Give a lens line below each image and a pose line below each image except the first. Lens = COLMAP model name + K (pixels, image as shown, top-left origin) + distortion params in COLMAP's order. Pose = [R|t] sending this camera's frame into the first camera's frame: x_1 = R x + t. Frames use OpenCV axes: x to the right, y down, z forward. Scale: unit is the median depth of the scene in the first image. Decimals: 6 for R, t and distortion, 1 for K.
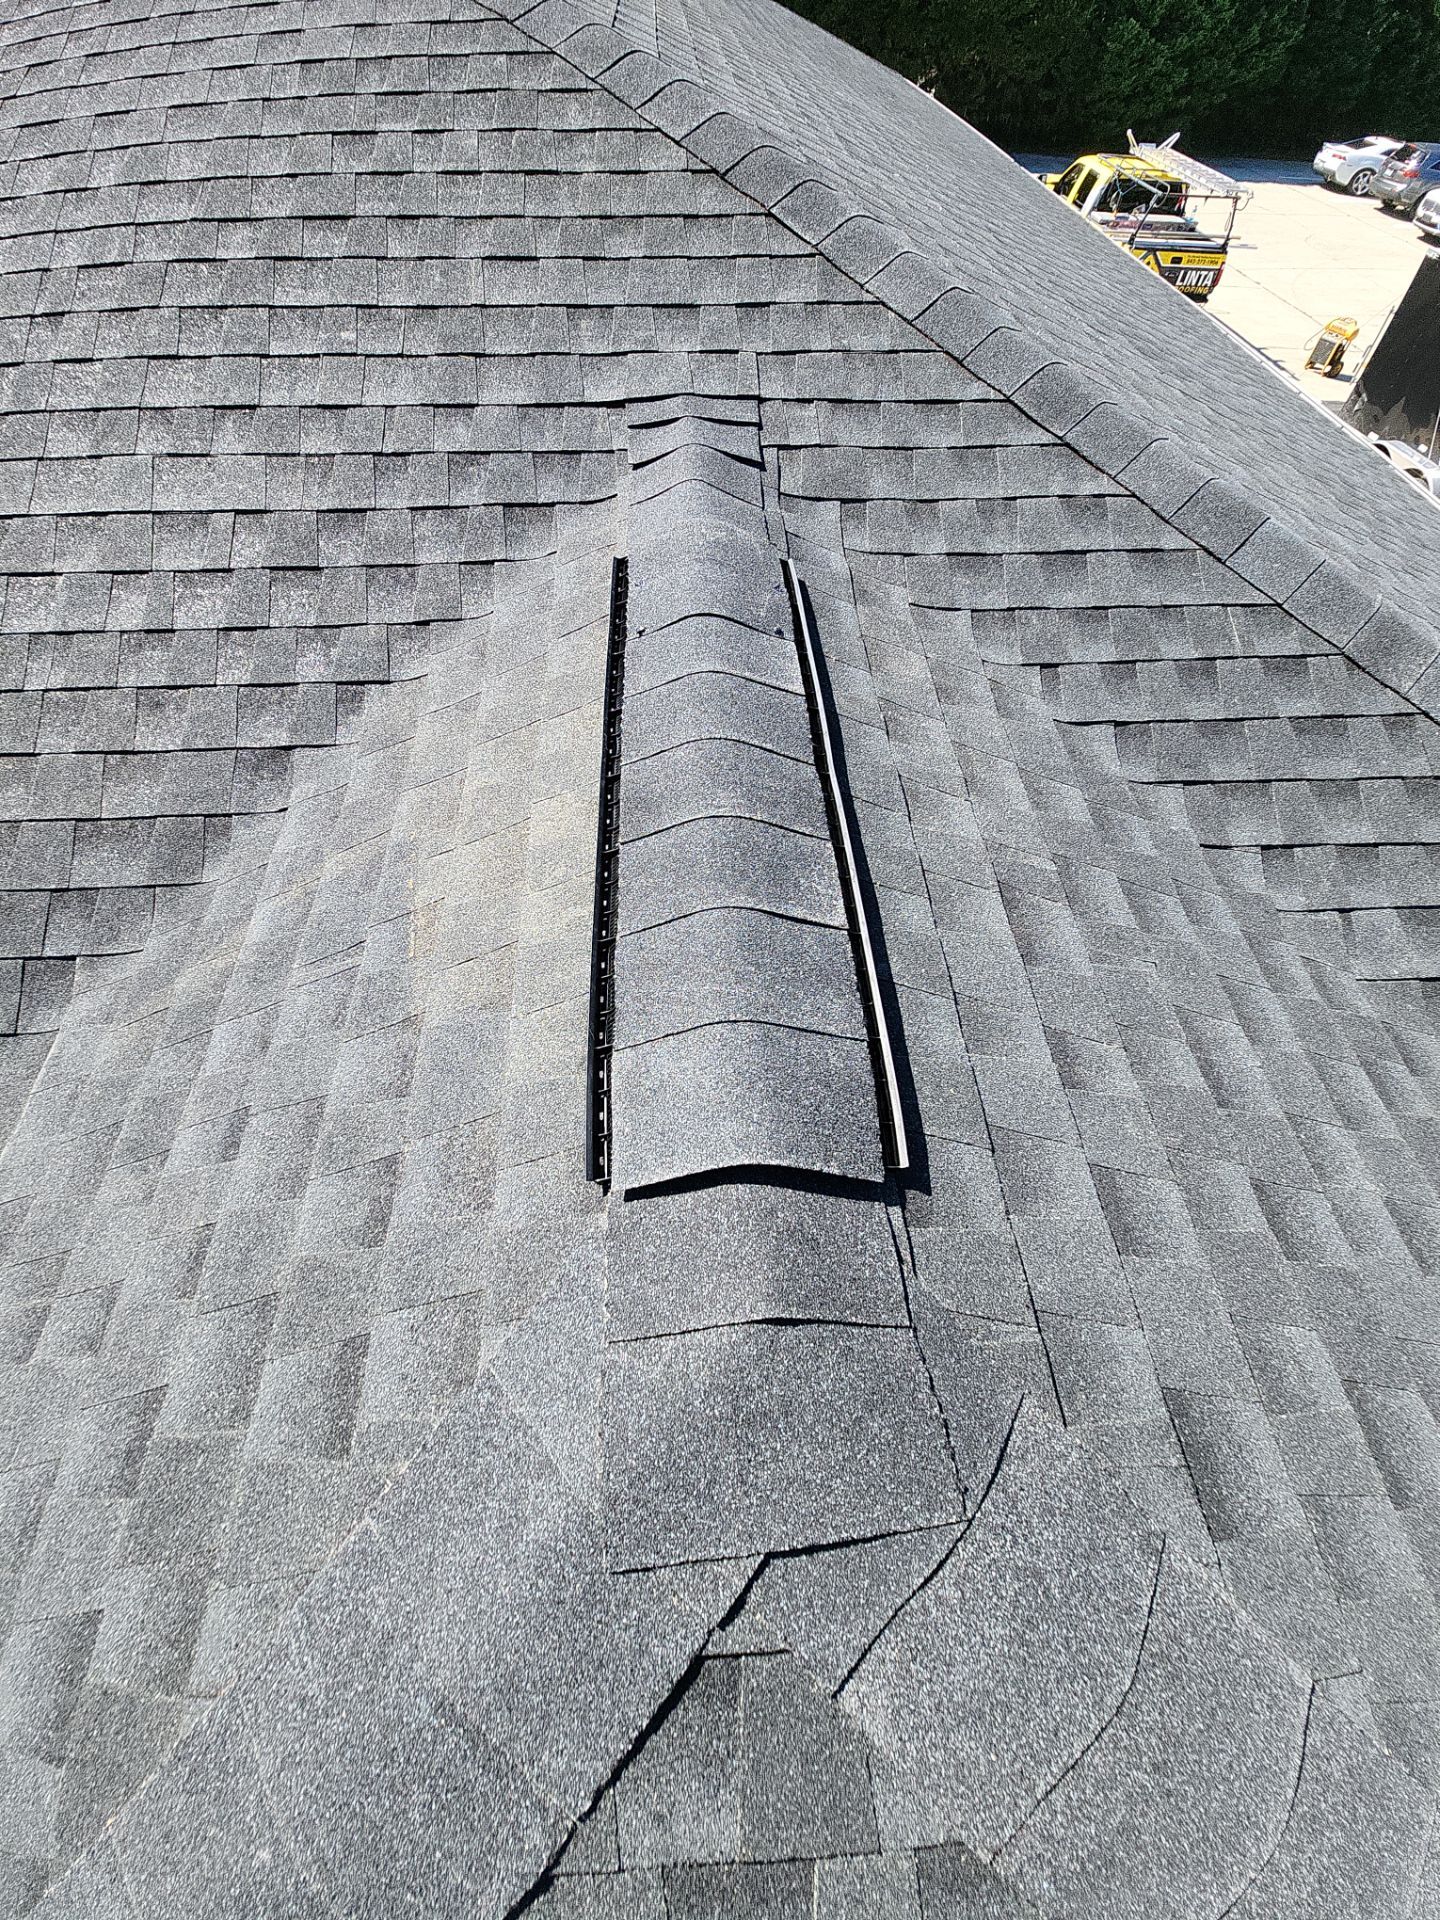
lens RADIAL K [[784.0, 0, 720.0], [0, 784.0, 960.0], [0, 0, 1]] dist [0.002856, -0.011577]
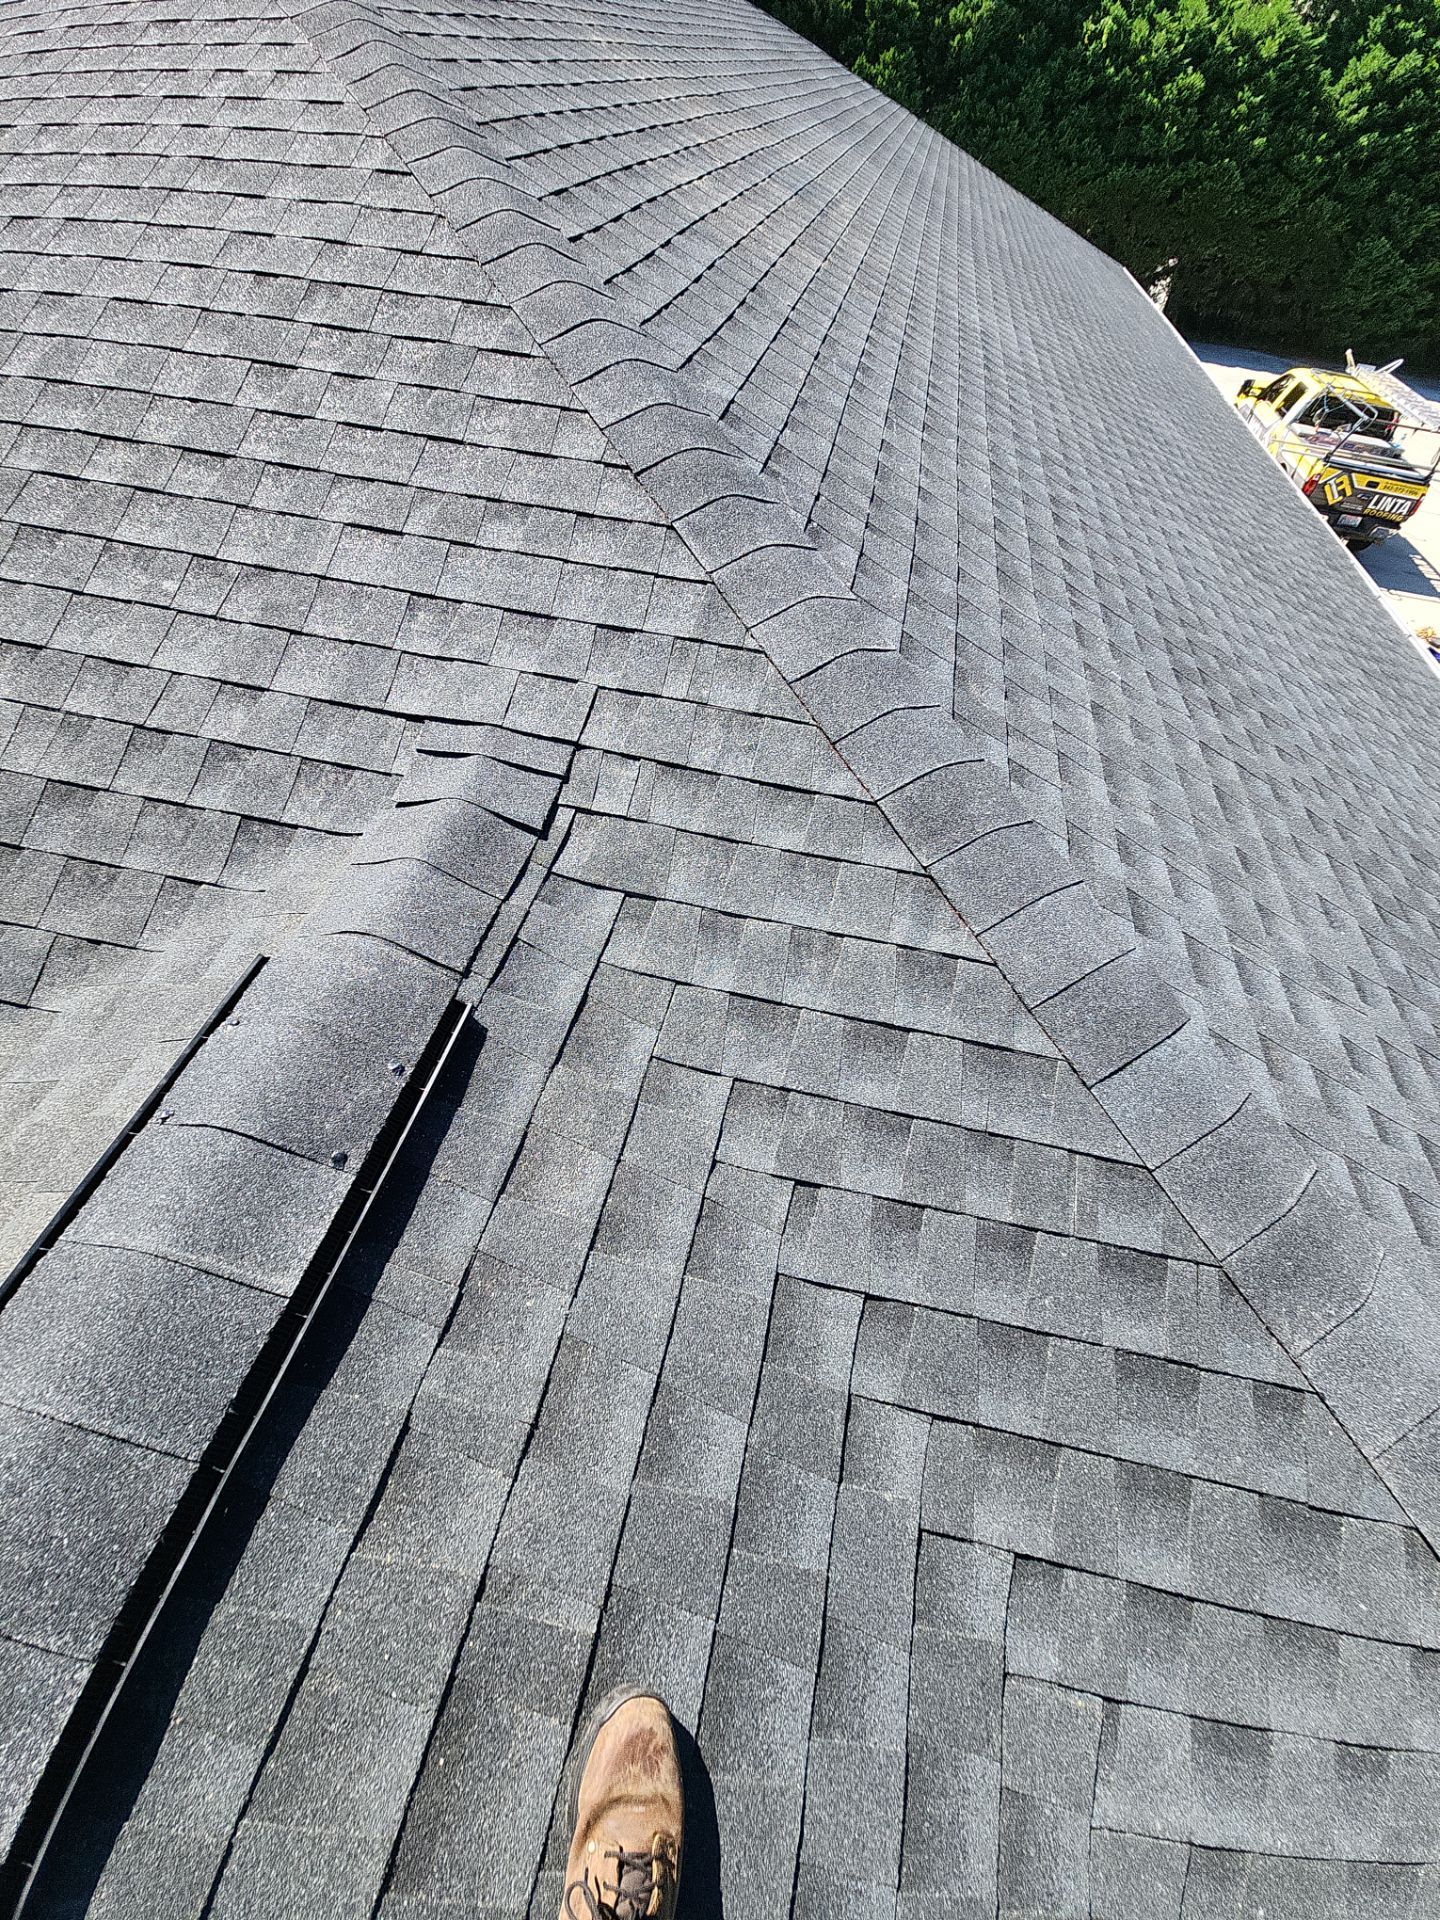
lens RADIAL K [[792.0, 0, 743.6], [0, 792.0, 930.4], [0, 0, 1]] dist [-0.008106, -0.003816]
pose [[0.967726, 0.226618, -0.110227, 0.348245], [-0.237307, 0.966681, -0.095987, -0.468548], [0.084802, 0.119047, 0.989261, 0.193304]]
